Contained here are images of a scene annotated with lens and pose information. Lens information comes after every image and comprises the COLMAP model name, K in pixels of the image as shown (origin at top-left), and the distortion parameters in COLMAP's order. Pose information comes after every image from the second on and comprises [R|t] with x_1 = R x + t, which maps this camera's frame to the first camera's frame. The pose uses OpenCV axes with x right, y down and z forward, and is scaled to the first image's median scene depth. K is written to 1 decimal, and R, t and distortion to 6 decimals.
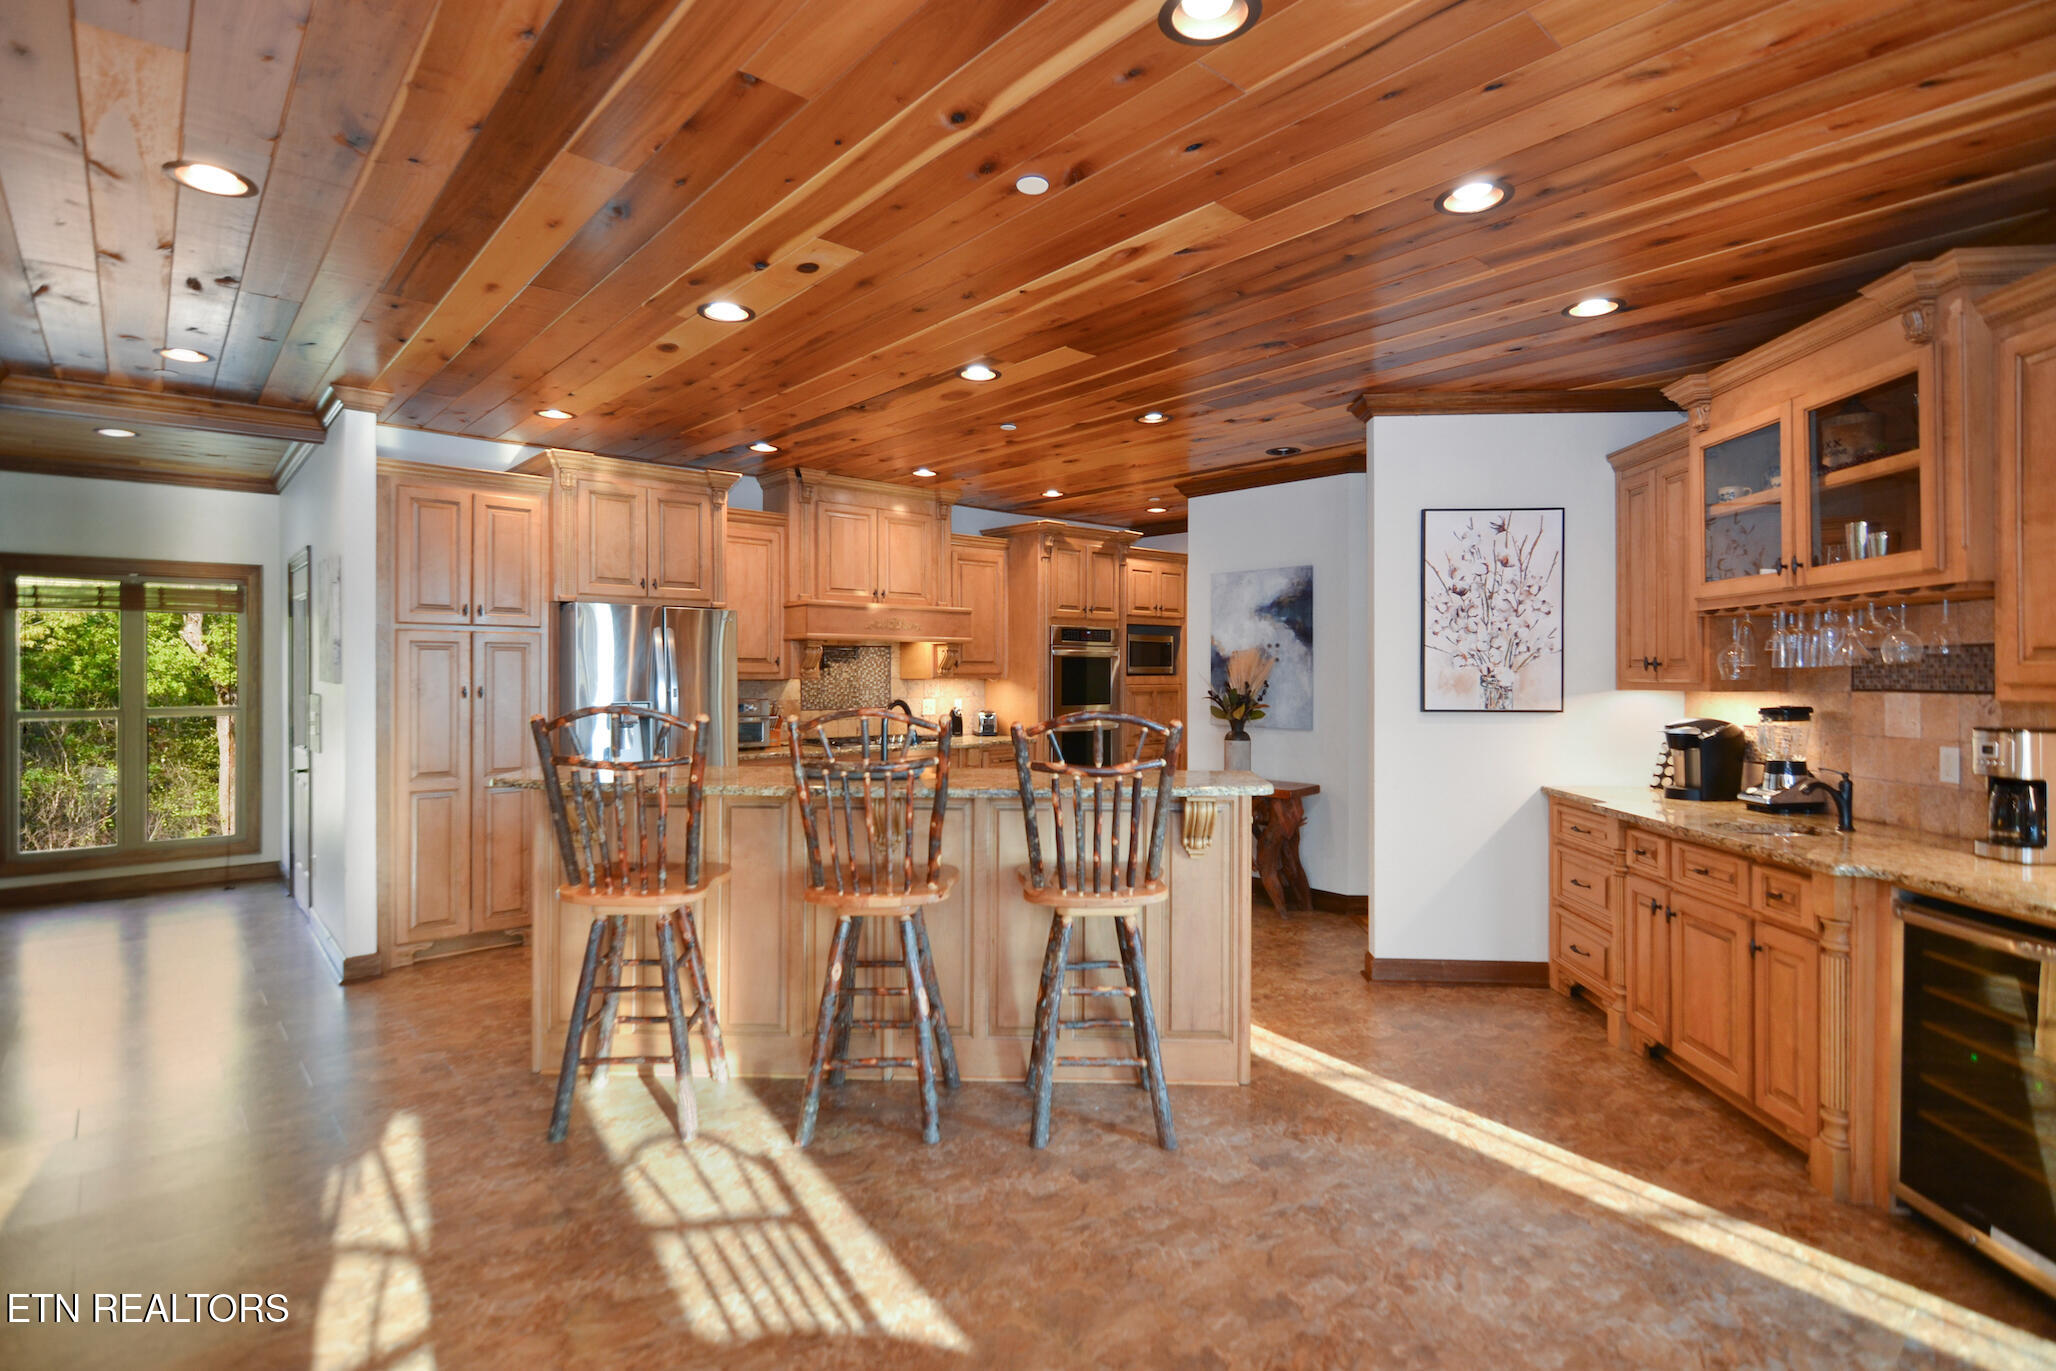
lens RADIAL K [[1002.1, 0, 1026.4], [0, 1002.1, 669.5], [0, 0, 1]] dist [-0.000160, -0.002835]
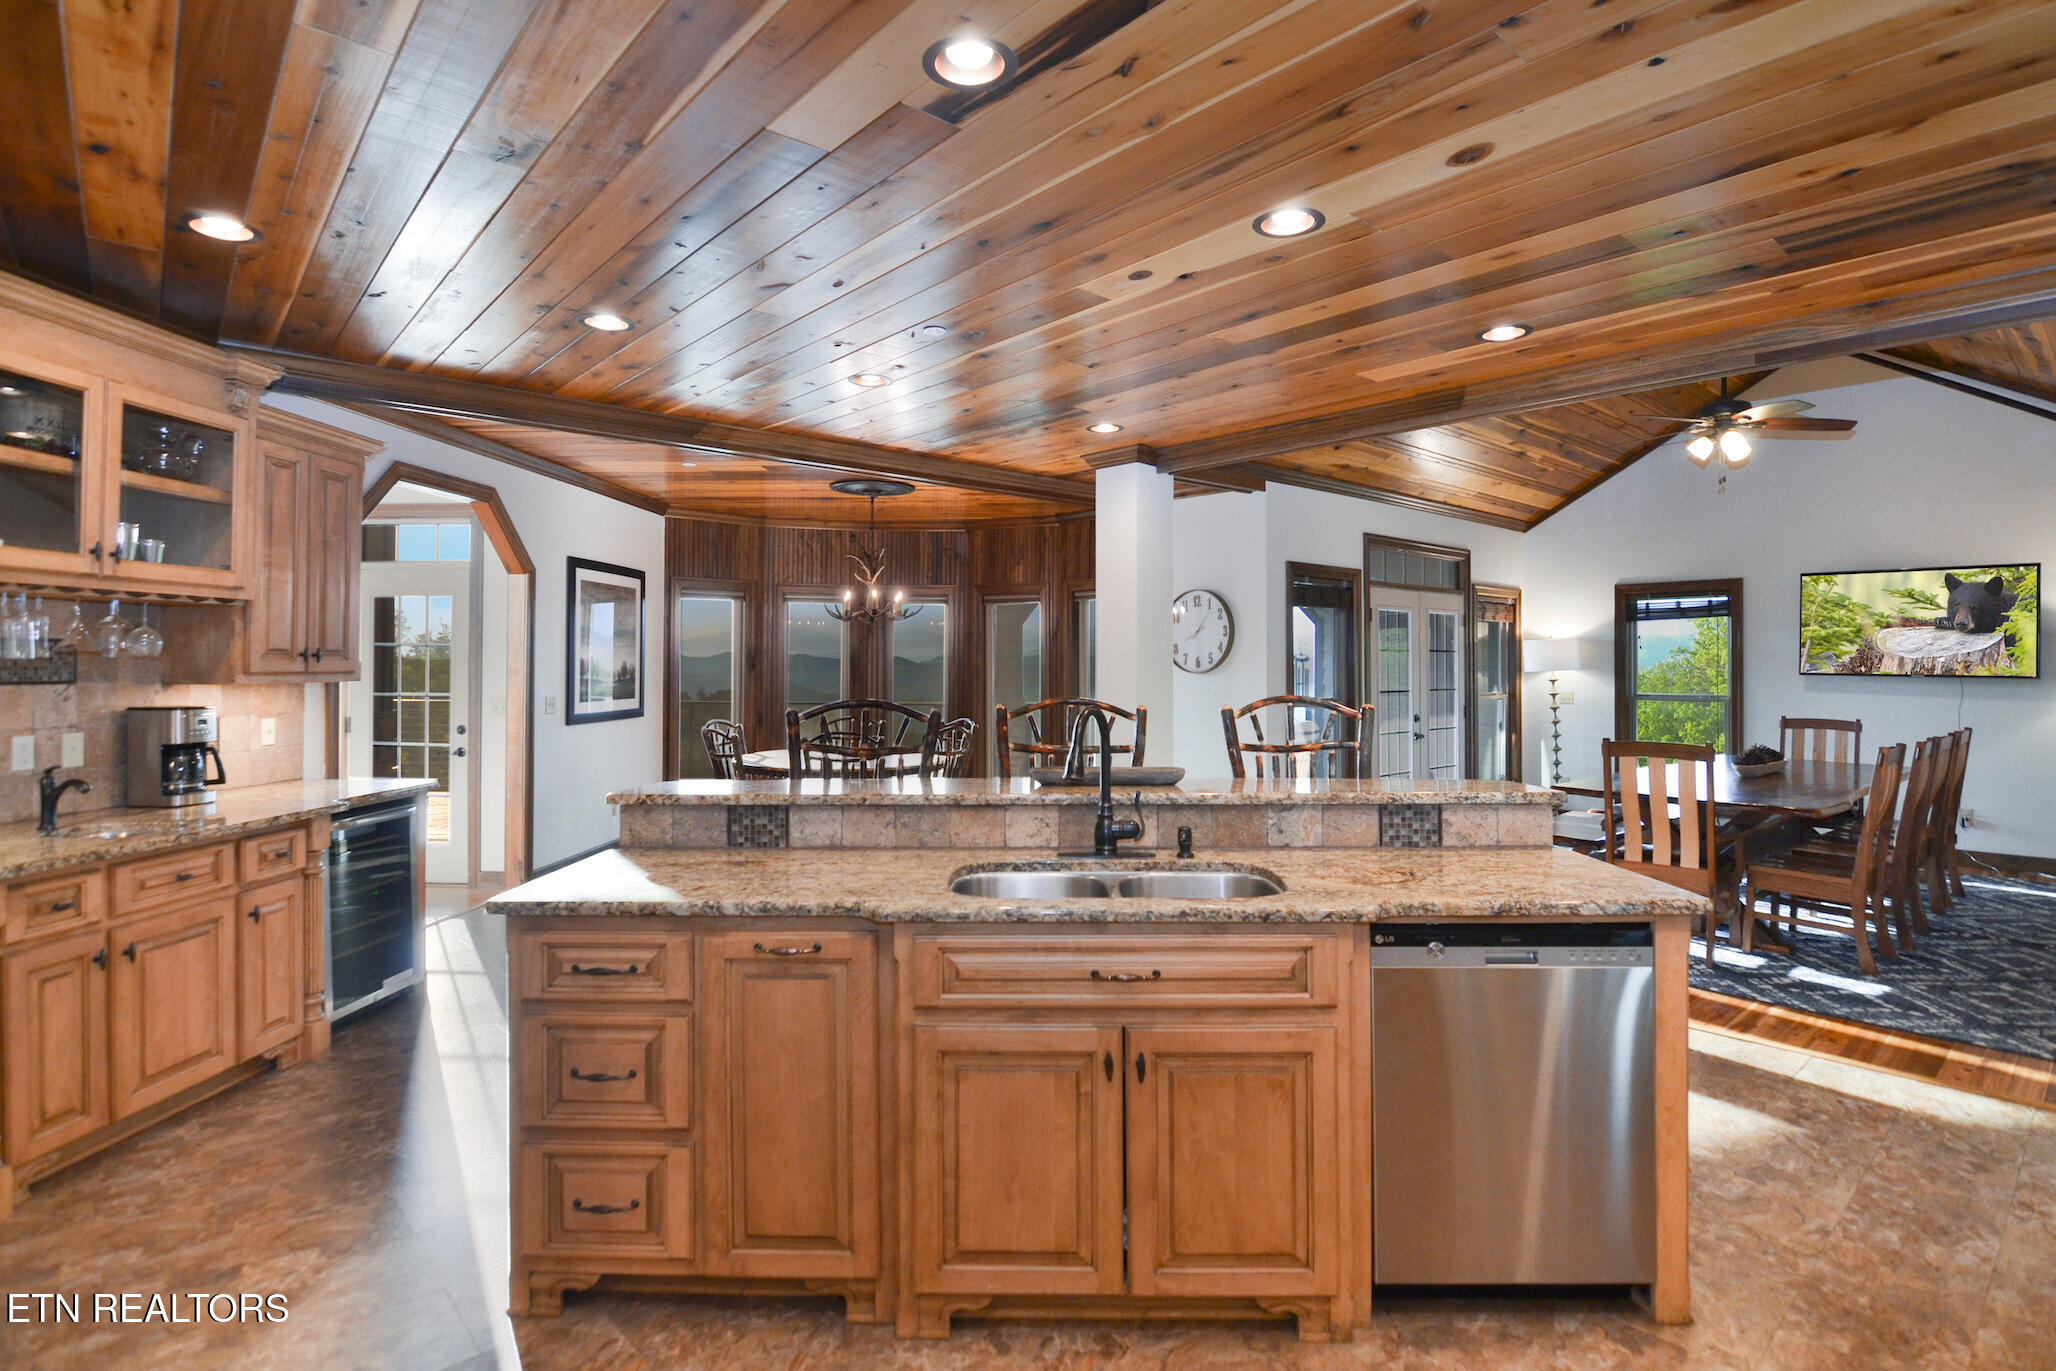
lens RADIAL K [[1002.1, 0, 1027.1], [0, 1002.1, 672.7], [0, 0, 1]] dist [-0.000160, -0.002835]
pose [[-0.999966, -0.002092, -0.008001, -0.089009], [-0.002100, 0.999997, 0.001005, 0.006395], [0.007999, 0.001022, -0.999967, 1.615751]]
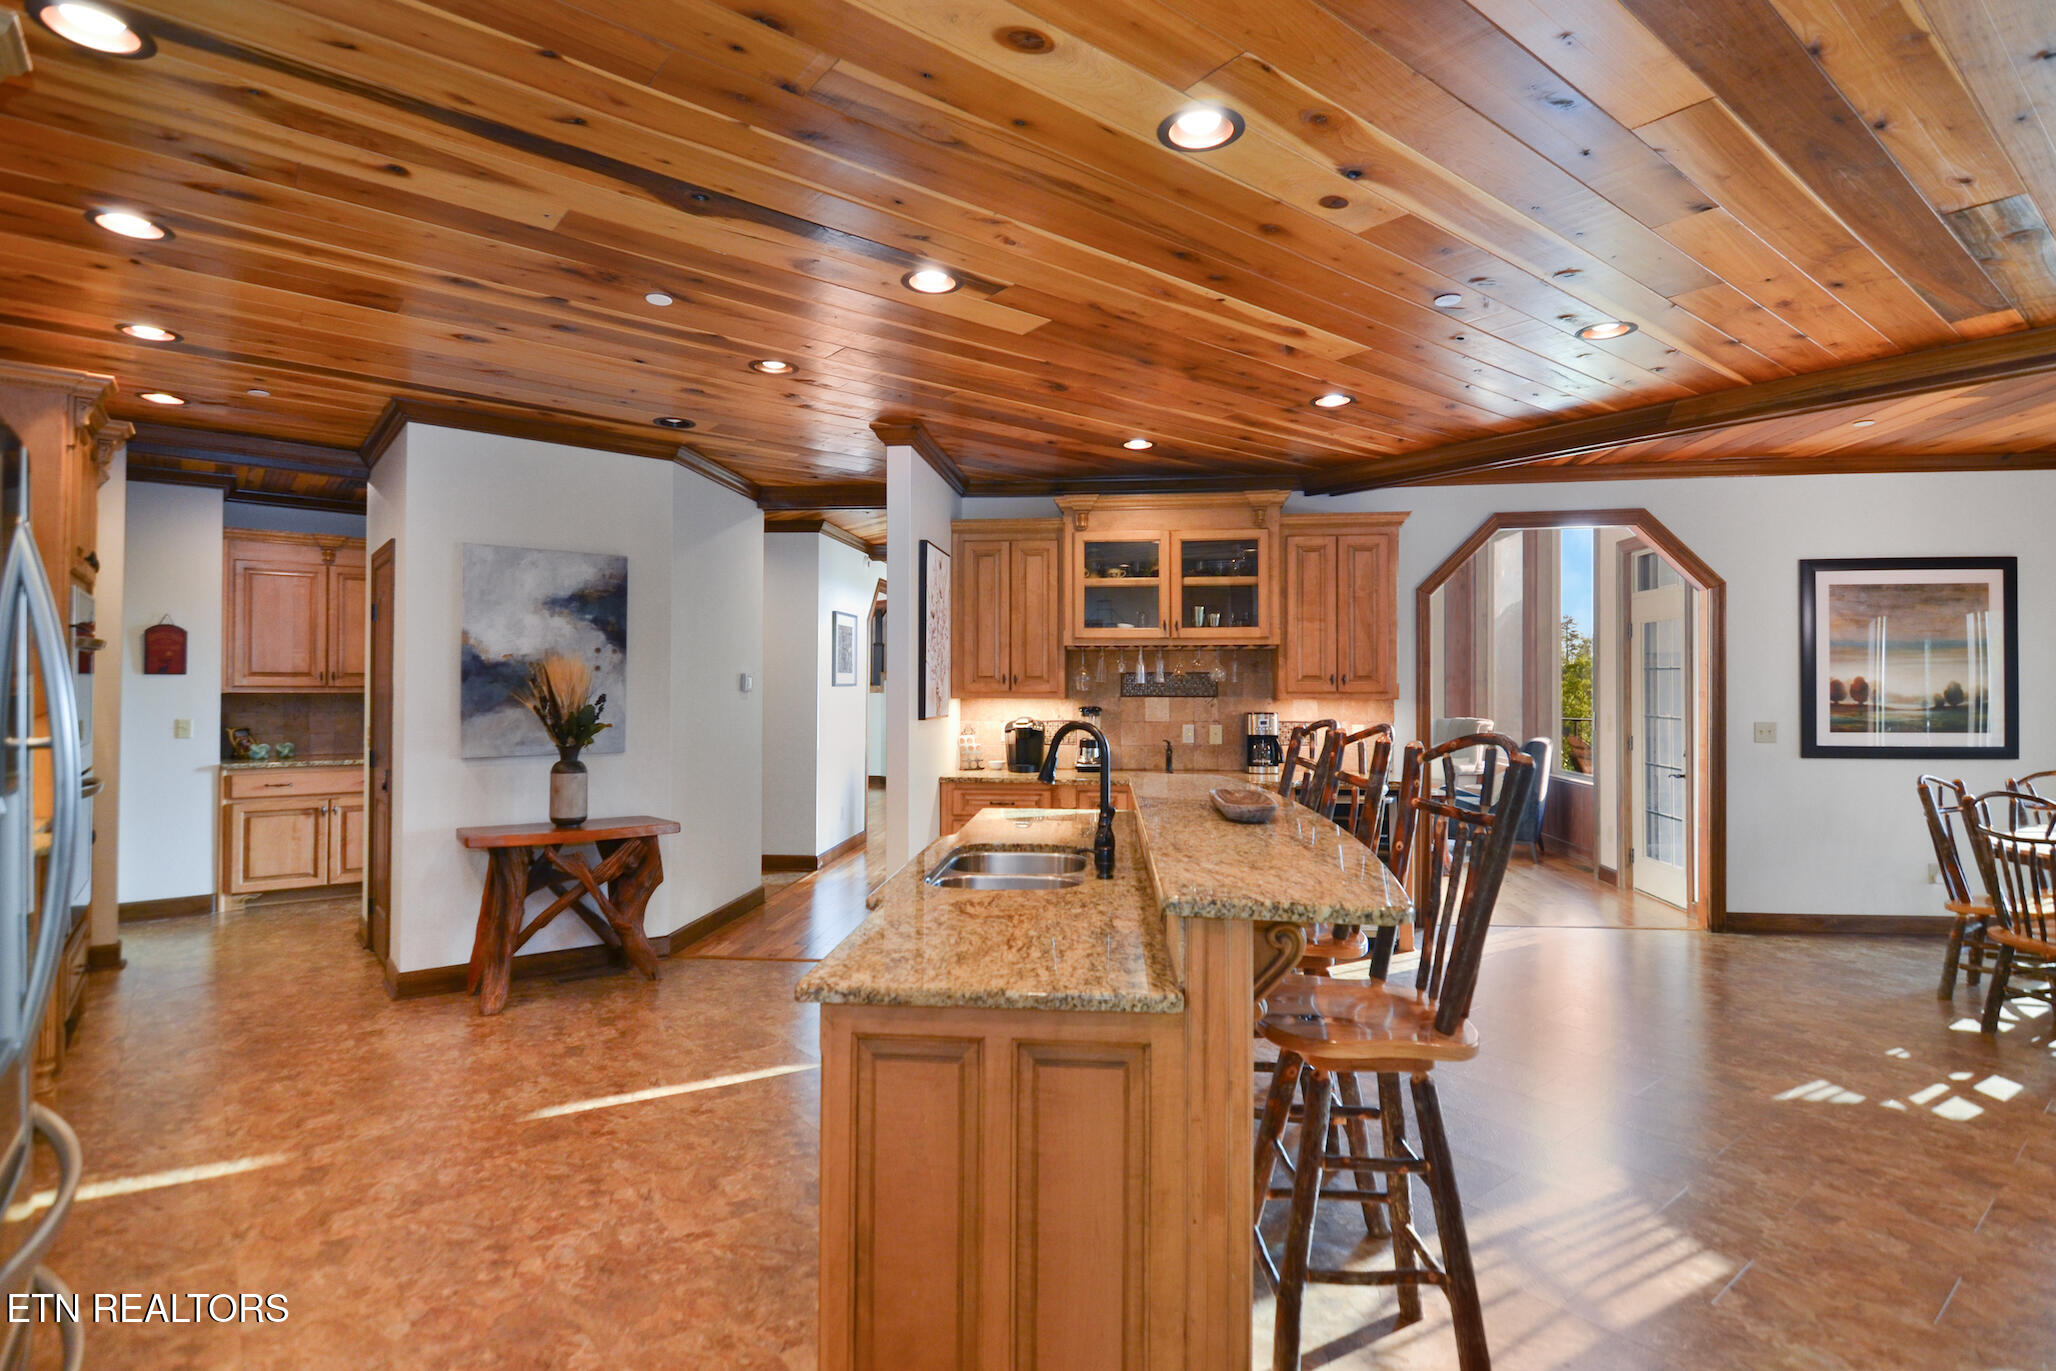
lens RADIAL K [[1002.1, 0, 1048.5], [0, 1002.1, 678.4], [0, 0, 1]] dist [-0.000160, -0.002835]
pose [[0.053118, 0.008249, 0.998554, -0.822897], [-0.007264, 0.999943, -0.007874, 0.003356], [-0.998562, -0.006836, 0.053174, 0.922343]]
